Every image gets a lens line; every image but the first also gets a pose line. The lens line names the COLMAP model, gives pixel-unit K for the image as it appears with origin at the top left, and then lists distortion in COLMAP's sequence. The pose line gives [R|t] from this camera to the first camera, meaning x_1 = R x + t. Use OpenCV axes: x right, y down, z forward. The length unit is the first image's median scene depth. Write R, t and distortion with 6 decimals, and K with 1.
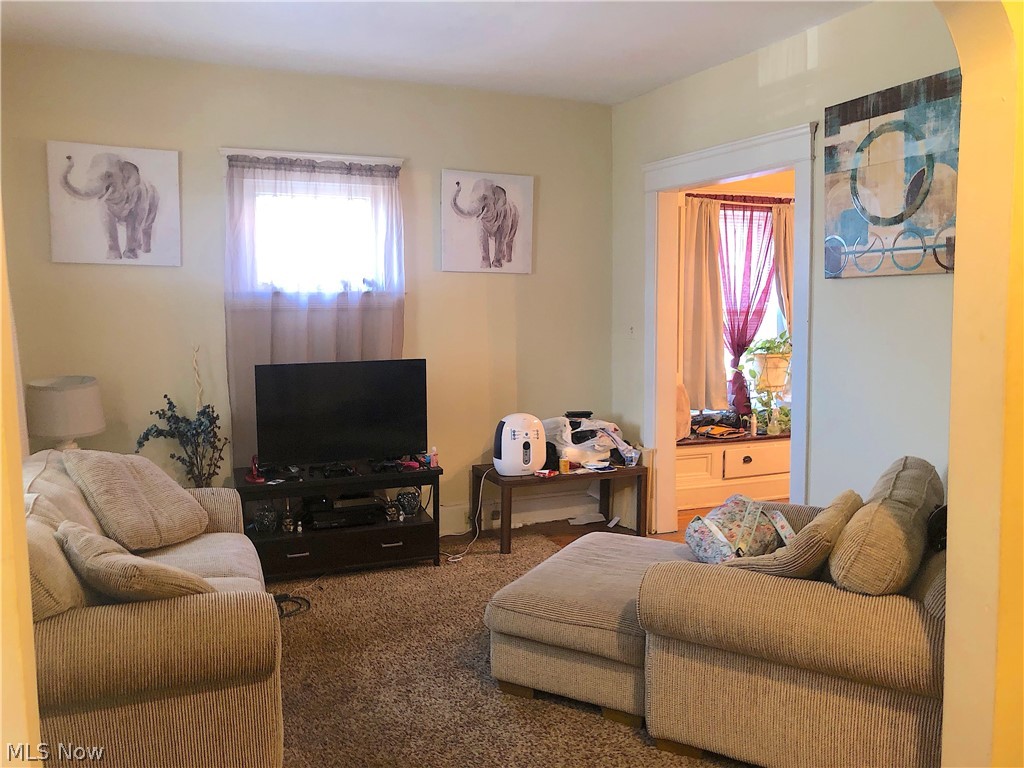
lens RADIAL K [[845.3, 0, 511.4], [0, 845.3, 382.4], [0, 0, 1]] dist [0.009395, -0.014723]
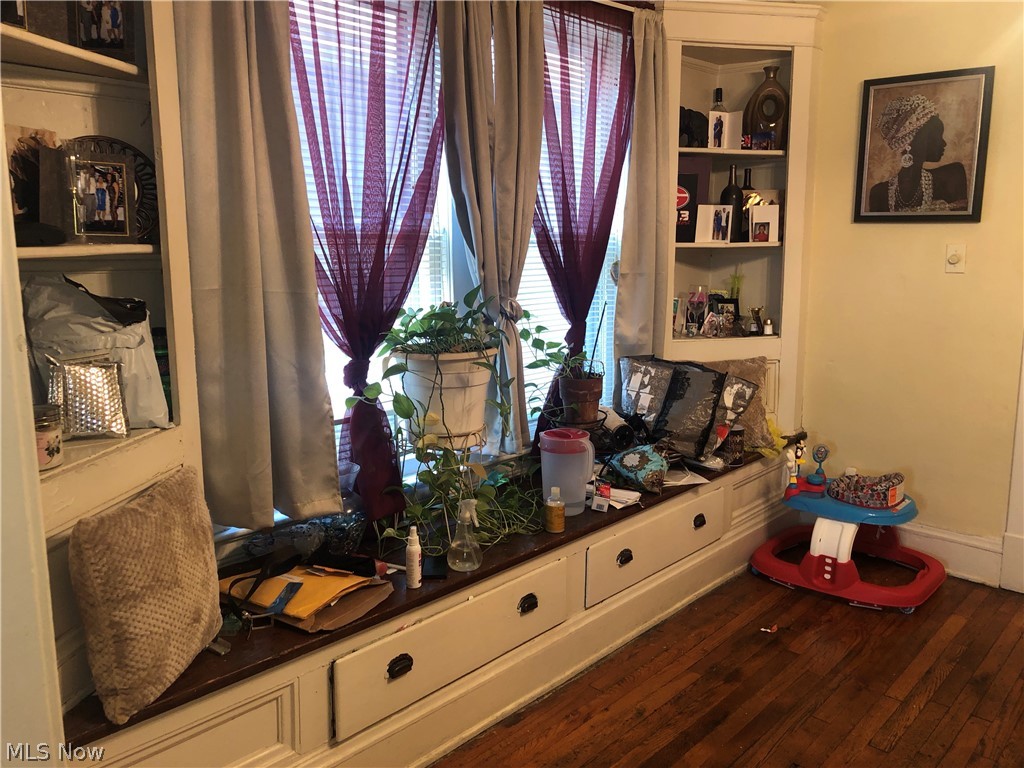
lens RADIAL K [[845.3, 0, 510.4], [0, 845.3, 384.8], [0, 0, 1]] dist [0.009395, -0.014723]
pose [[0.907278, -0.055751, 0.416819, 0.173034], [0.033425, 0.997598, 0.060677, -0.039090], [-0.419200, -0.041119, 0.906962, 0.640800]]
